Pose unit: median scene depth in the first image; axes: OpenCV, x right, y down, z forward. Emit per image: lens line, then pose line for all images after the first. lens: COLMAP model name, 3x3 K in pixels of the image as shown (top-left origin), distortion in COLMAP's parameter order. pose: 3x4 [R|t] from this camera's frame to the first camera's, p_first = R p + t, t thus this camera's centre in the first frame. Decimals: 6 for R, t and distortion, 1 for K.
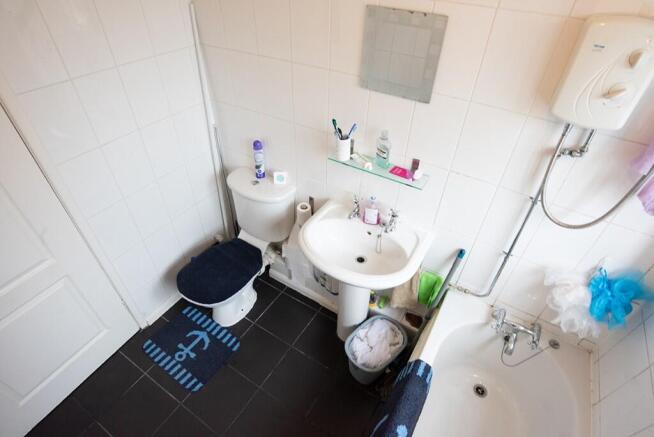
lens RADIAL K [[336.3, 0, 327.0], [0, 336.3, 218.5], [0, 0, 1]] dist [-0.045448, 0.024098]
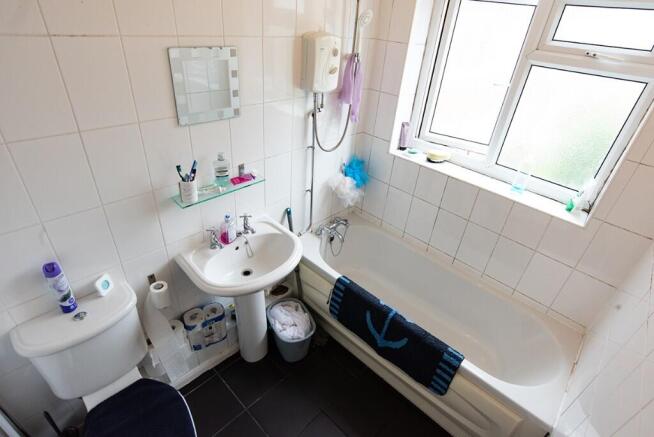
lens RADIAL K [[336.3, 0, 327.0], [0, 336.3, 218.5], [0, 0, 1]] dist [-0.045448, 0.024098]
pose [[0.230144, -0.536189, 0.812117, -0.722513], [0.584700, 0.743284, 0.325046, -0.239266], [-0.777920, 0.400038, 0.484573, 0.261167]]
